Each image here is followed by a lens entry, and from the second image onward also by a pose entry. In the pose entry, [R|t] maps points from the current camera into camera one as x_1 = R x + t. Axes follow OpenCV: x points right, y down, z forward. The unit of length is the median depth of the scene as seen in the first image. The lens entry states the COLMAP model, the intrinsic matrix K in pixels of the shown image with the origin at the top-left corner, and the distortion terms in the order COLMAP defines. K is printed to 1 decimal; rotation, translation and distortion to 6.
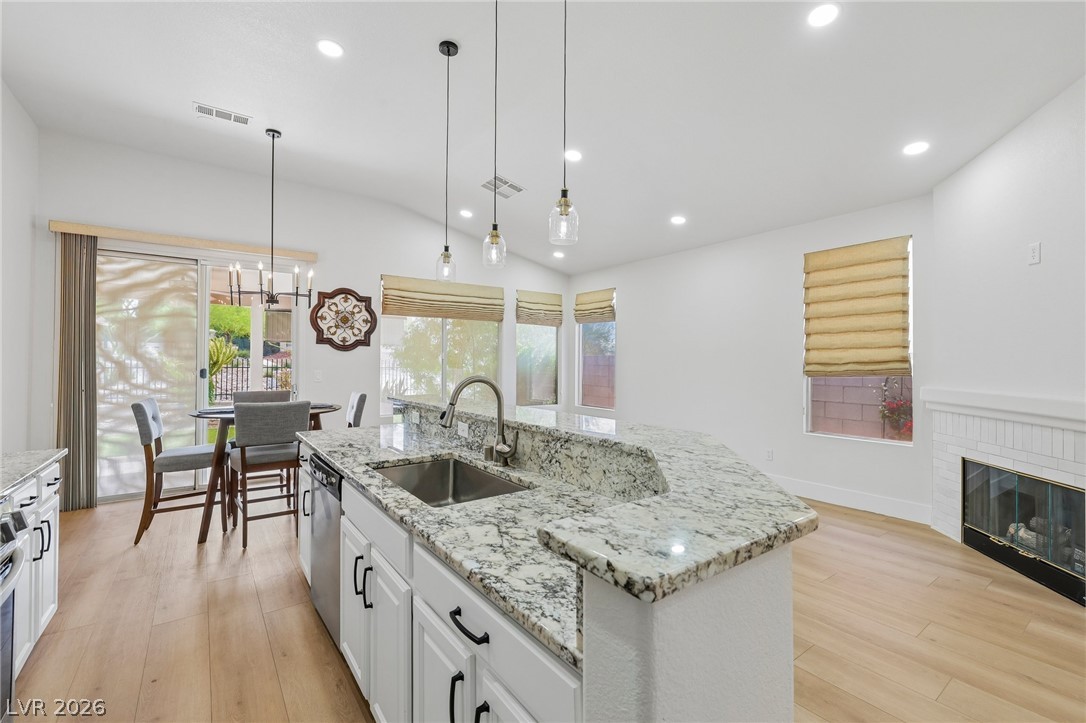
lens RADIAL K [[465.8, 0, 538.6], [0, 465.8, 357.0], [0, 0, 1]] dist [0.000424, 0.000188]
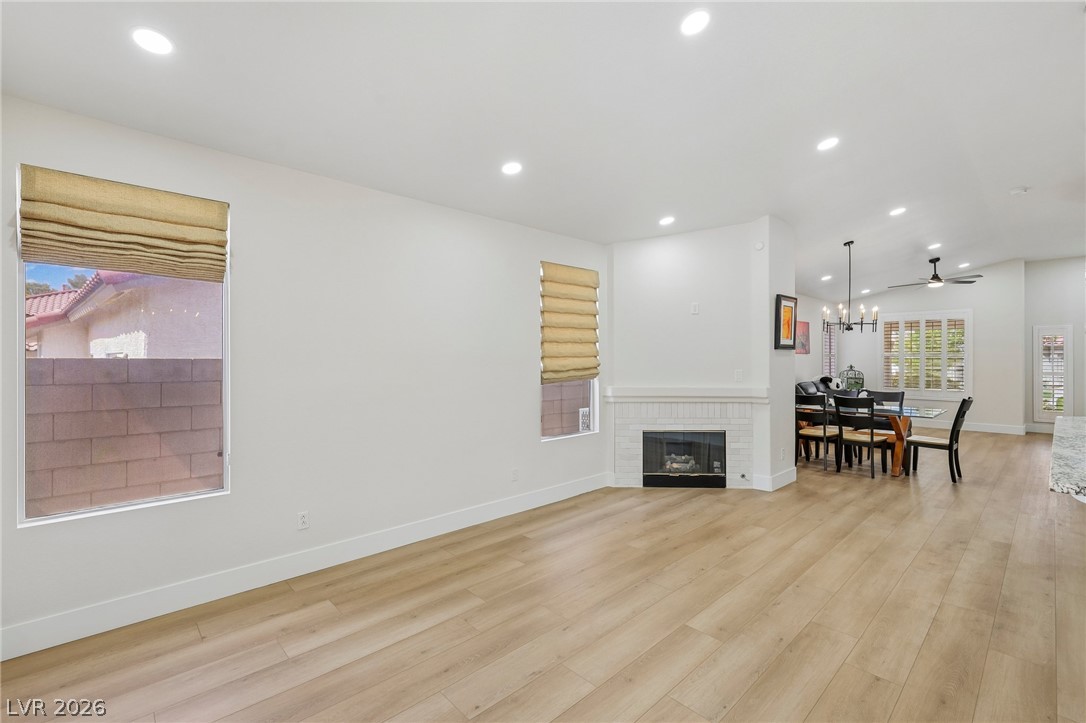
lens RADIAL K [[475.6, 0, 539.7], [0, 475.6, 358.5], [0, 0, 1]] dist [0.000979, 0.000652]
pose [[-0.119287, -0.006714, 0.992837, -0.480279], [-0.010230, 0.999932, 0.005533, -0.020752], [-0.992807, -0.009497, -0.119347, 1.239613]]
